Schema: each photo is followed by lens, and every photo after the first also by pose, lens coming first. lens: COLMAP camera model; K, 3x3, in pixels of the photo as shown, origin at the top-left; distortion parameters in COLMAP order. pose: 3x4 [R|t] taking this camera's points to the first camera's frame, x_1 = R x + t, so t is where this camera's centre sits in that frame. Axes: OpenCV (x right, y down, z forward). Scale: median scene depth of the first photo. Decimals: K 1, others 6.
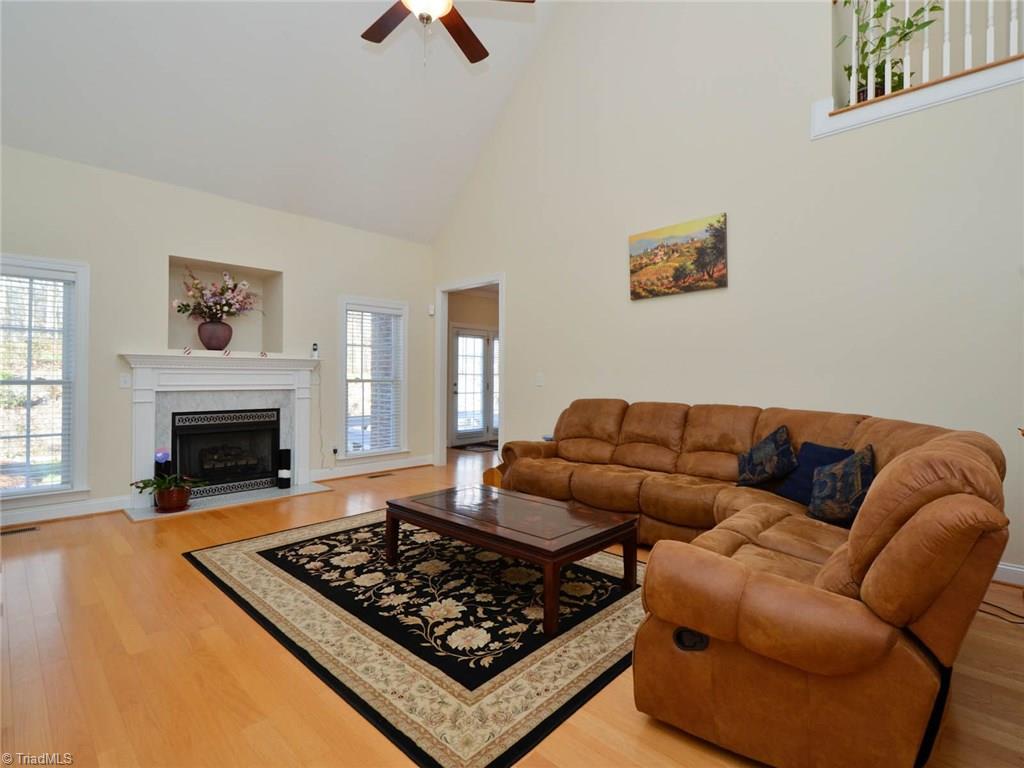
lens RADIAL K [[518.1, 0, 528.2], [0, 518.1, 369.8], [0, 0, 1]] dist [0.000716, -0.001110]
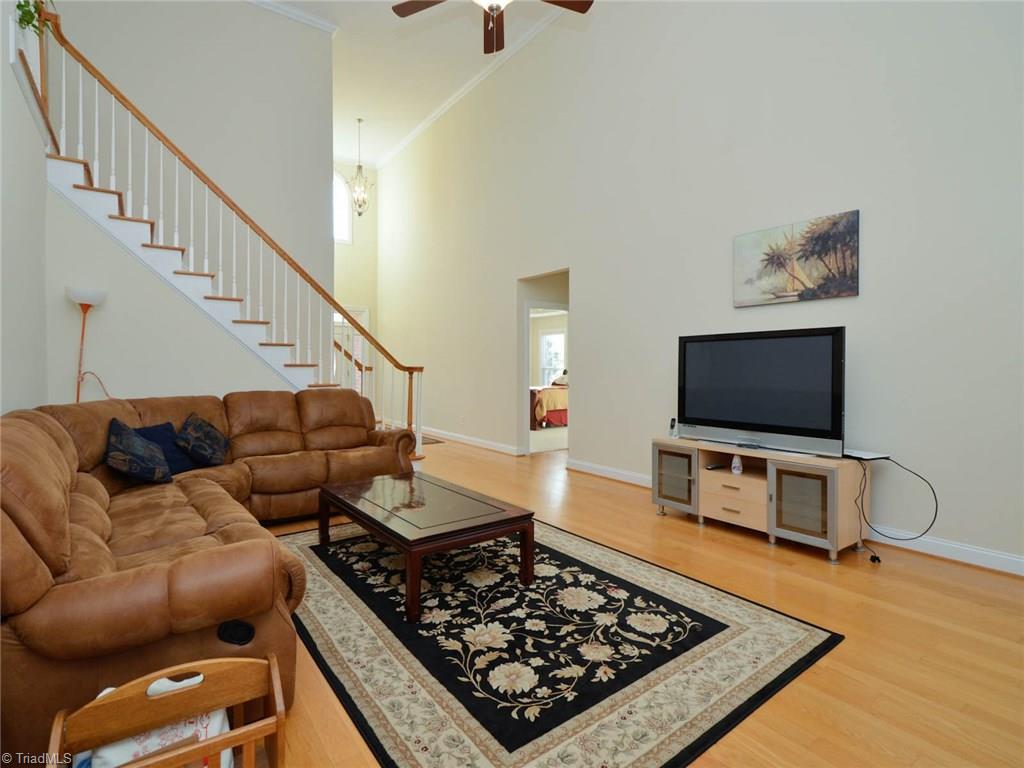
lens RADIAL K [[505.6, 0, 510.0], [0, 505.6, 371.9], [0, 0, 1]] dist [-0.004224, -0.002484]
pose [[-0.985524, -0.009791, 0.169252, -0.325908], [-0.010145, 0.999948, -0.001228, 0.017050], [-0.169231, -0.002927, -0.985572, 1.602122]]
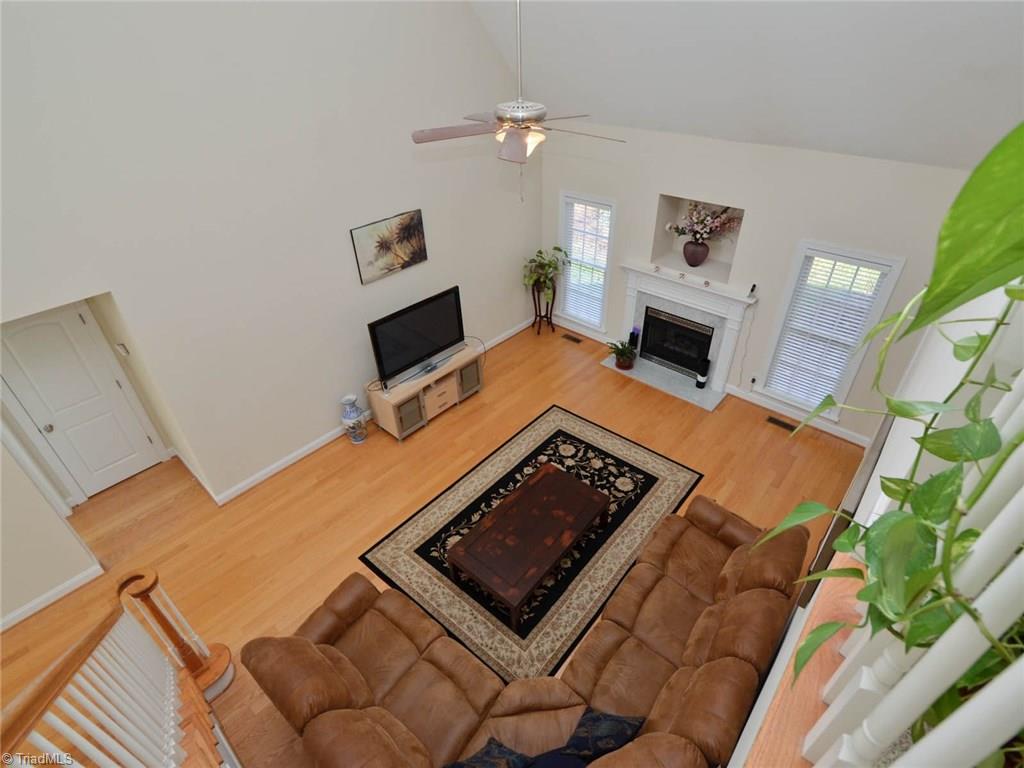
lens RADIAL K [[492.0, 0, 510.3], [0, 492.0, 364.9], [0, 0, 1]] dist [-0.000496, -0.000298]
pose [[0.031129, 0.543713, -0.838693, 0.718555], [0.041282, 0.837685, 0.544592, -0.711325], [0.998662, -0.051576, 0.003631, 0.783698]]
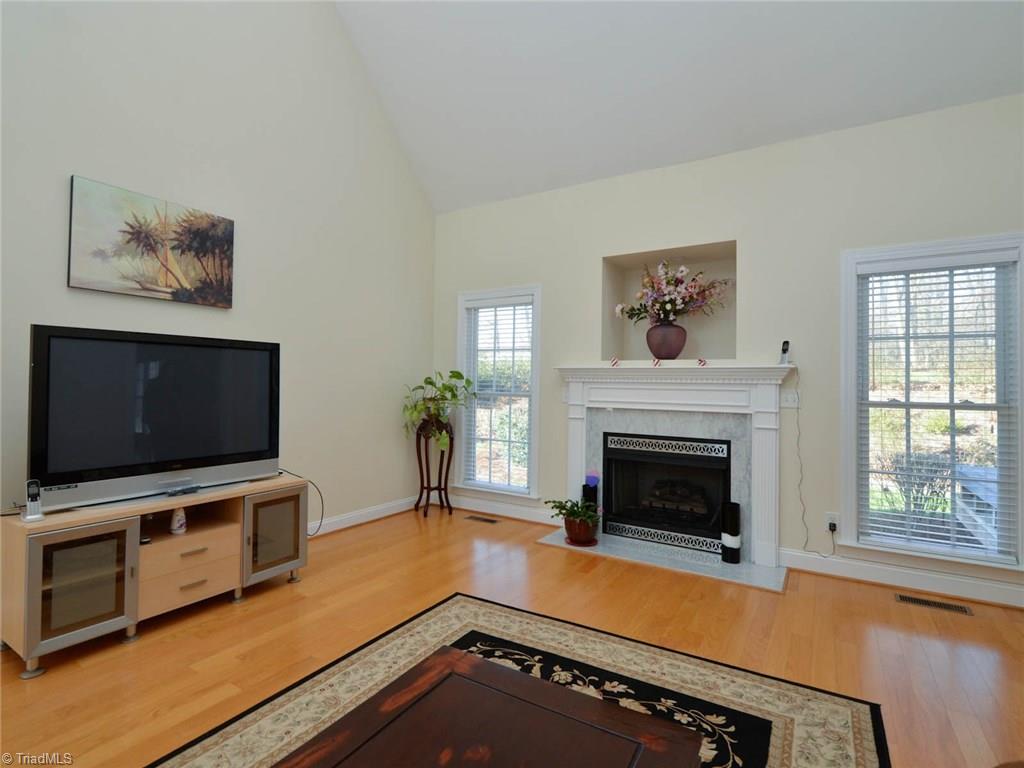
lens RADIAL K [[515.7, 0, 477.8], [0, 515.7, 371.0], [0, 0, 1]] dist [0.004294, -0.000737]
pose [[0.172960, -0.027761, -0.984538, 0.196861], [-0.001323, 0.999595, -0.028418, 0.003731], [0.984928, 0.006217, 0.172853, 0.821517]]
